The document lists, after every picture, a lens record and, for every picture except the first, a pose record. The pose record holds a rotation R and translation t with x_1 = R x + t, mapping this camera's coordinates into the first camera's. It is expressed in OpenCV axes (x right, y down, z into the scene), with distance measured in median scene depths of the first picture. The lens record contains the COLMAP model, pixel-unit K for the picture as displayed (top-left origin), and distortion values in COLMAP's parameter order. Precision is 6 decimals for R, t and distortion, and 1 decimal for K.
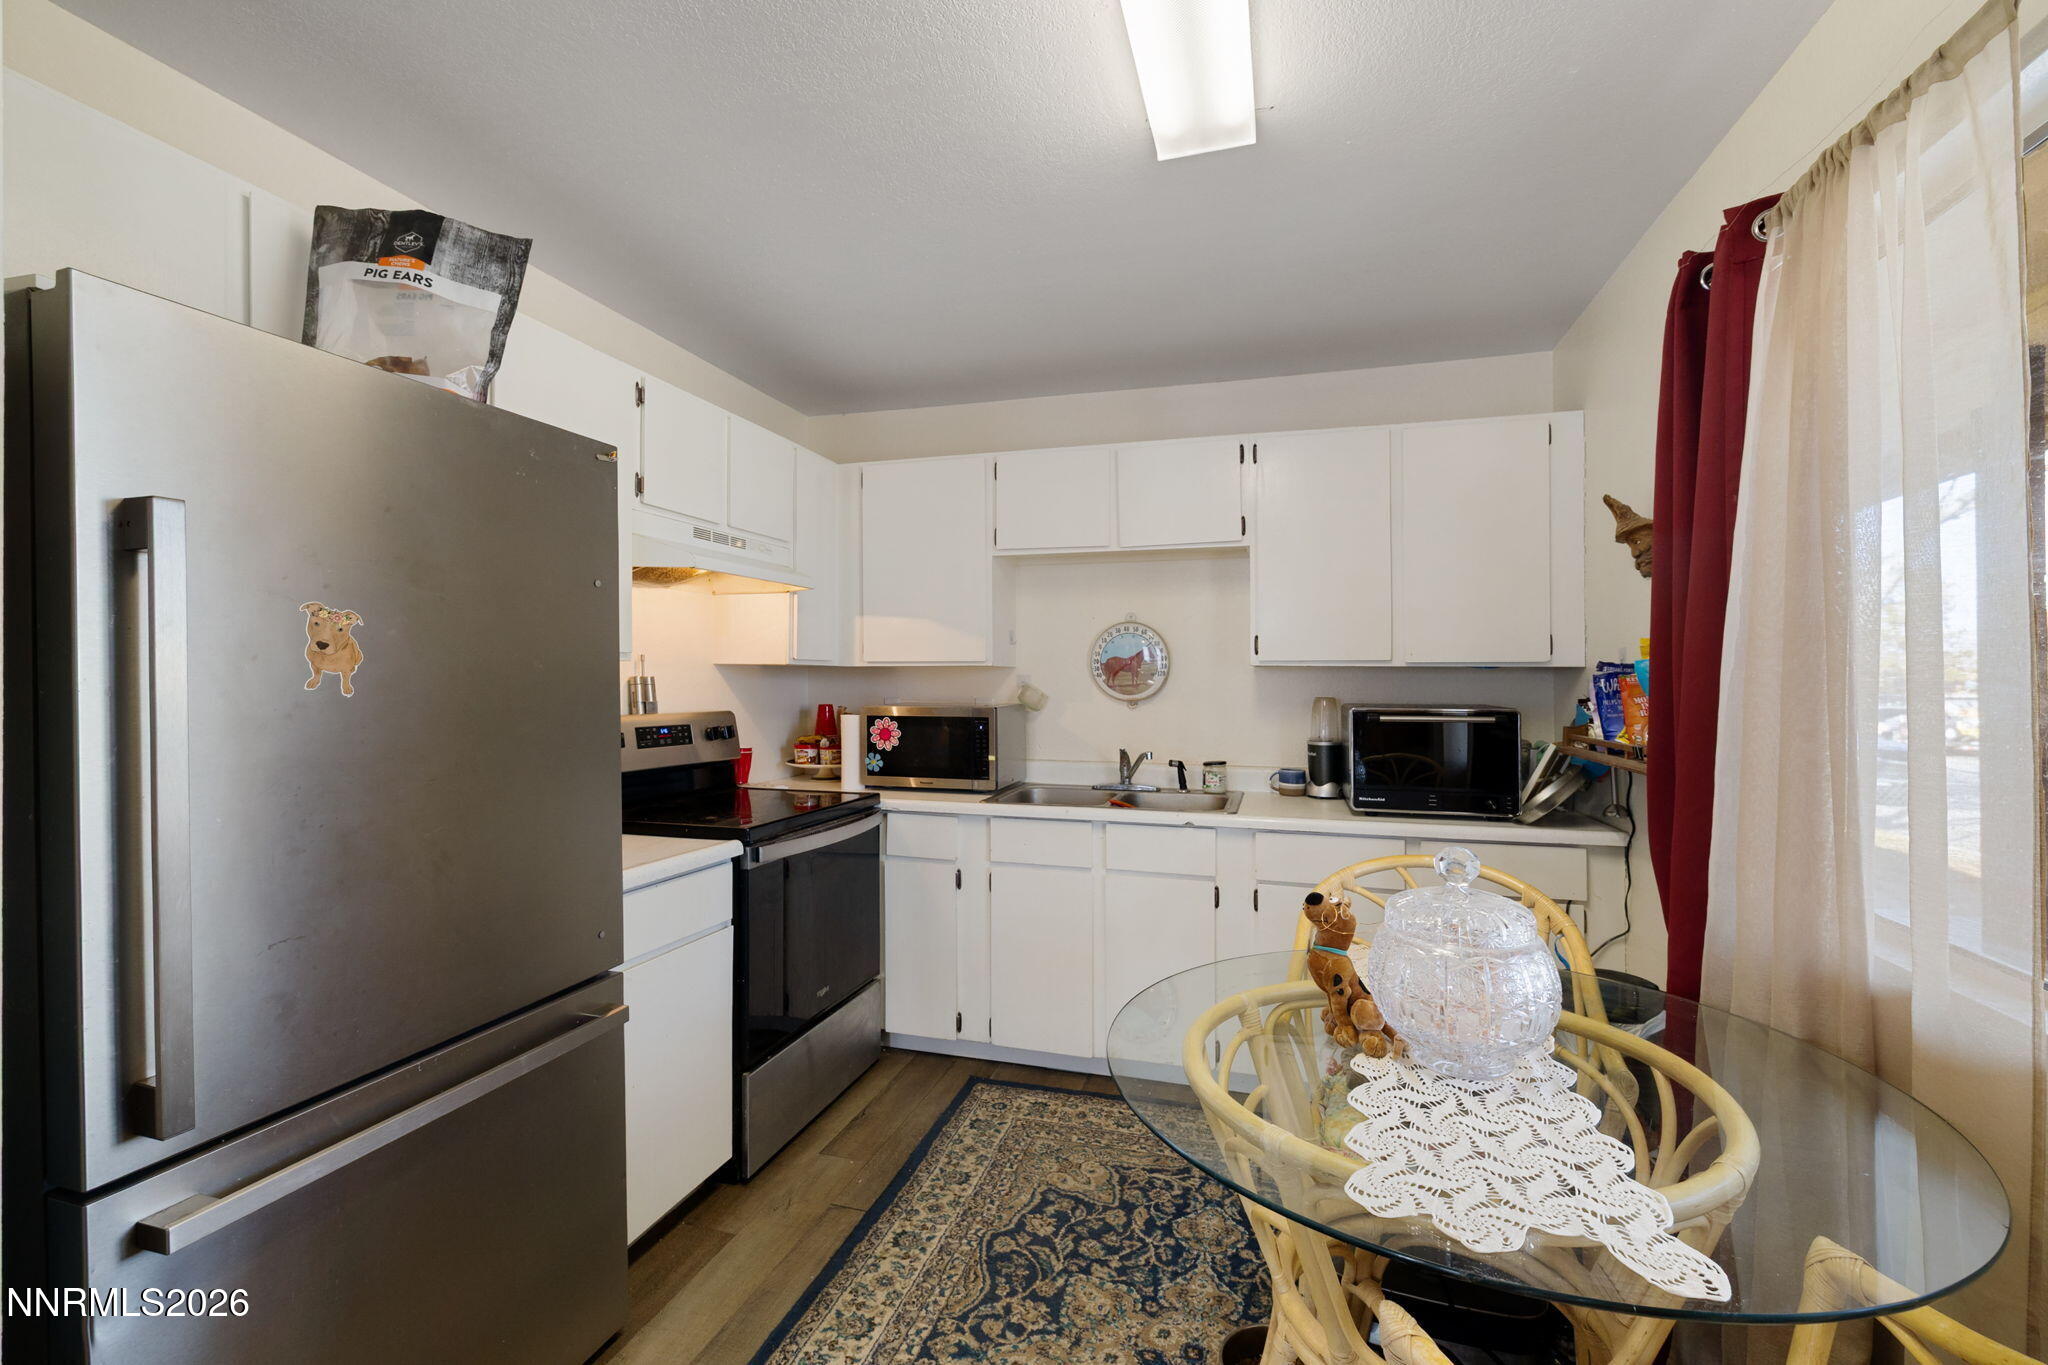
lens RADIAL K [[883.5, 0, 1018.0], [0, 883.5, 695.4], [0, 0, 1]] dist [0.002965, -0.000288]
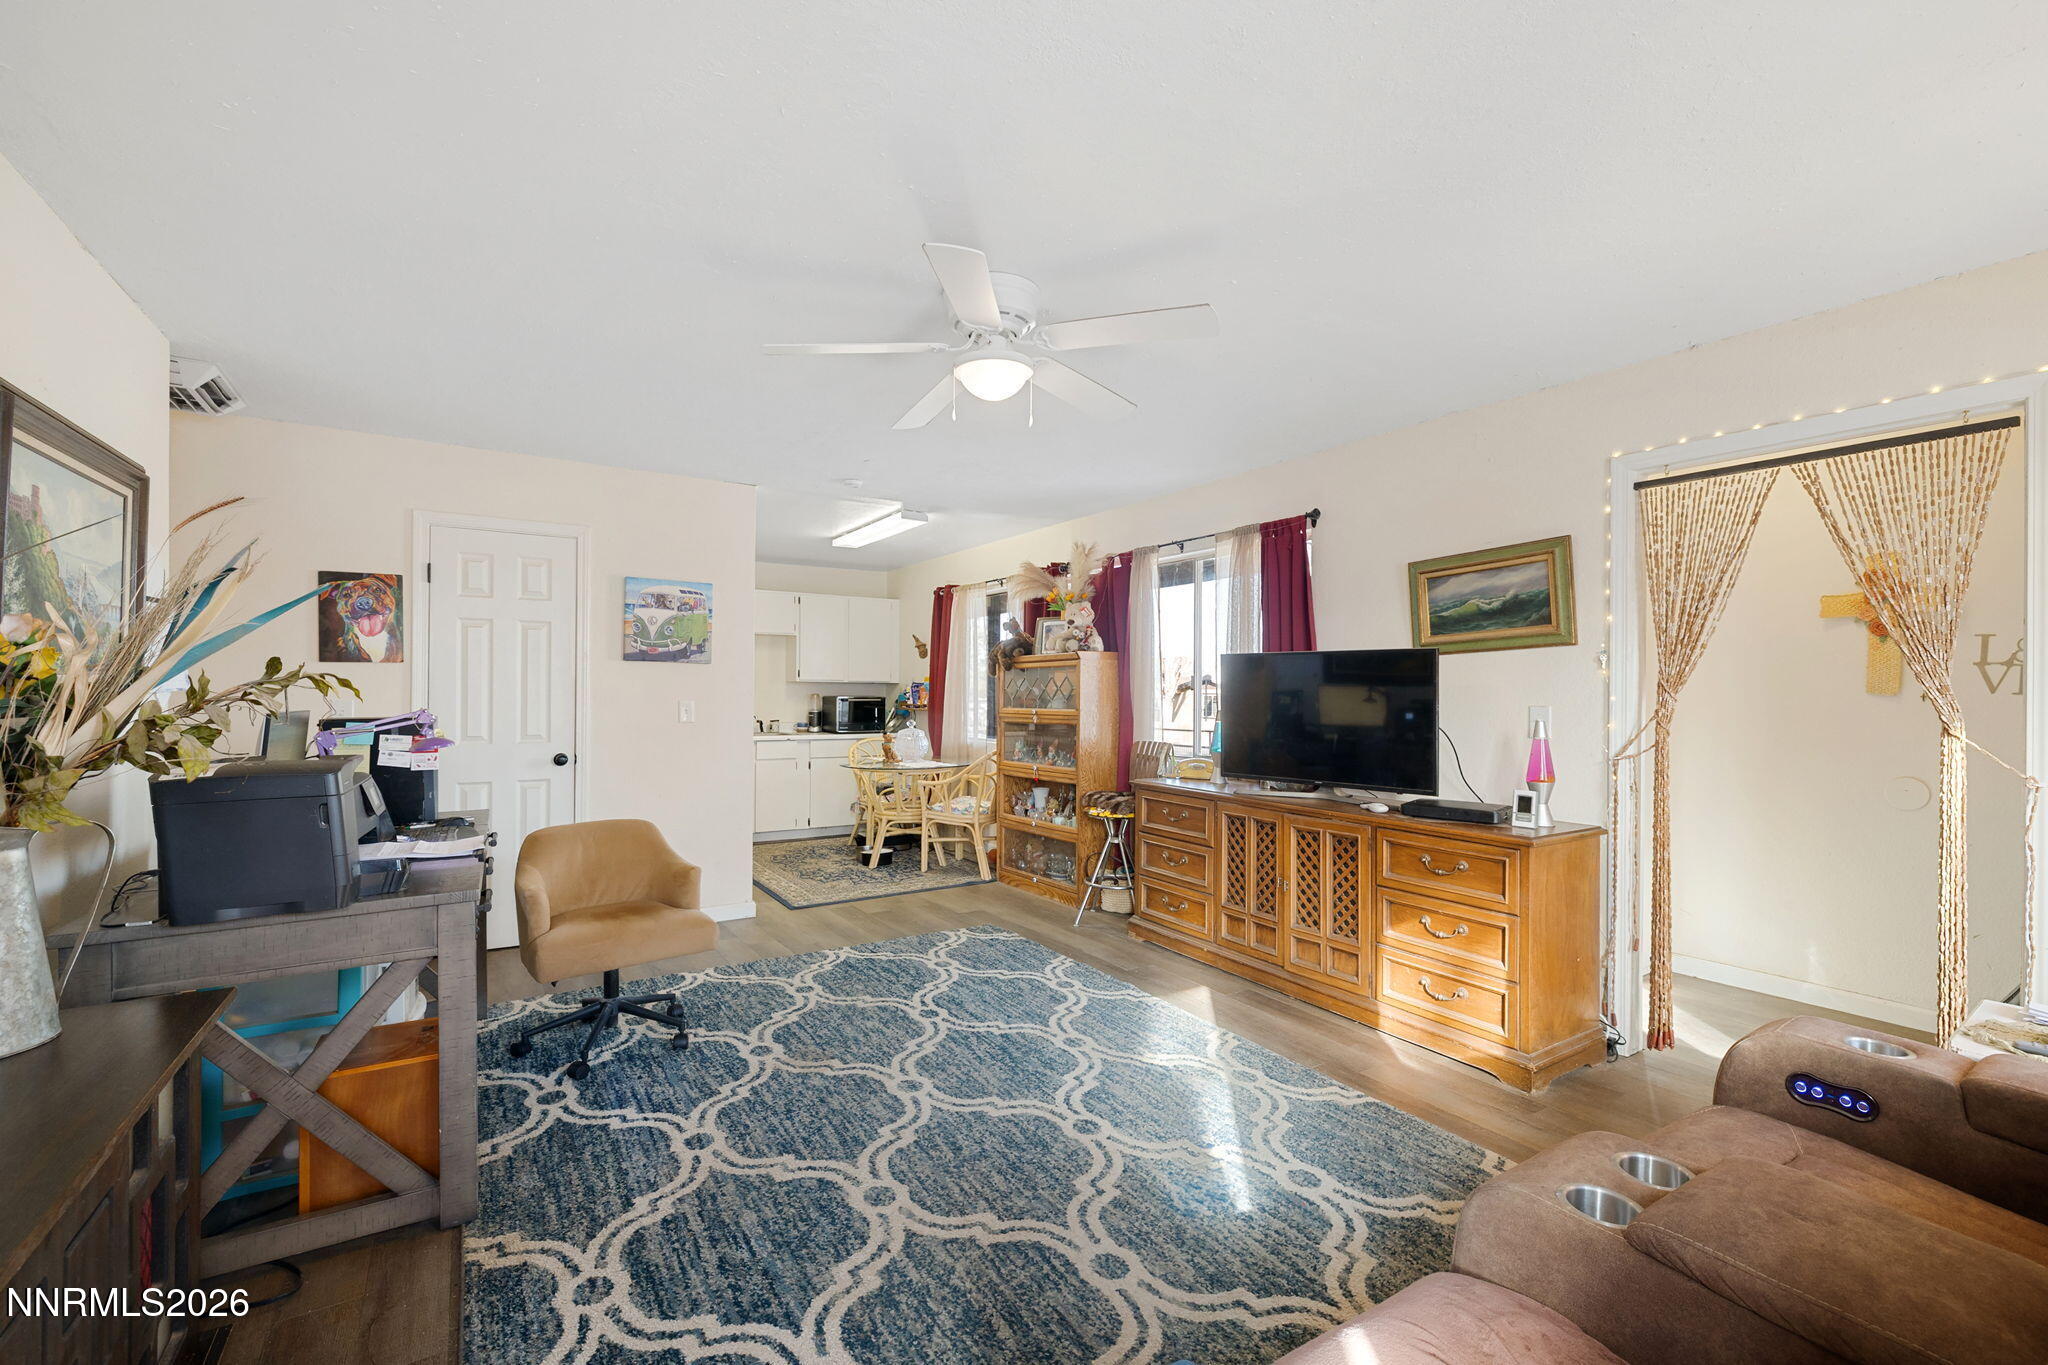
lens RADIAL K [[873.6, 0, 1026.7], [0, 873.6, 710.6], [0, 0, 1]] dist [0.002815, 0.000330]
pose [[0.629638, -0.015195, 0.776740, -1.249665], [0.008692, 0.999884, 0.012515, 0.024621], [-0.776840, -0.001128, 0.629697, -1.097779]]
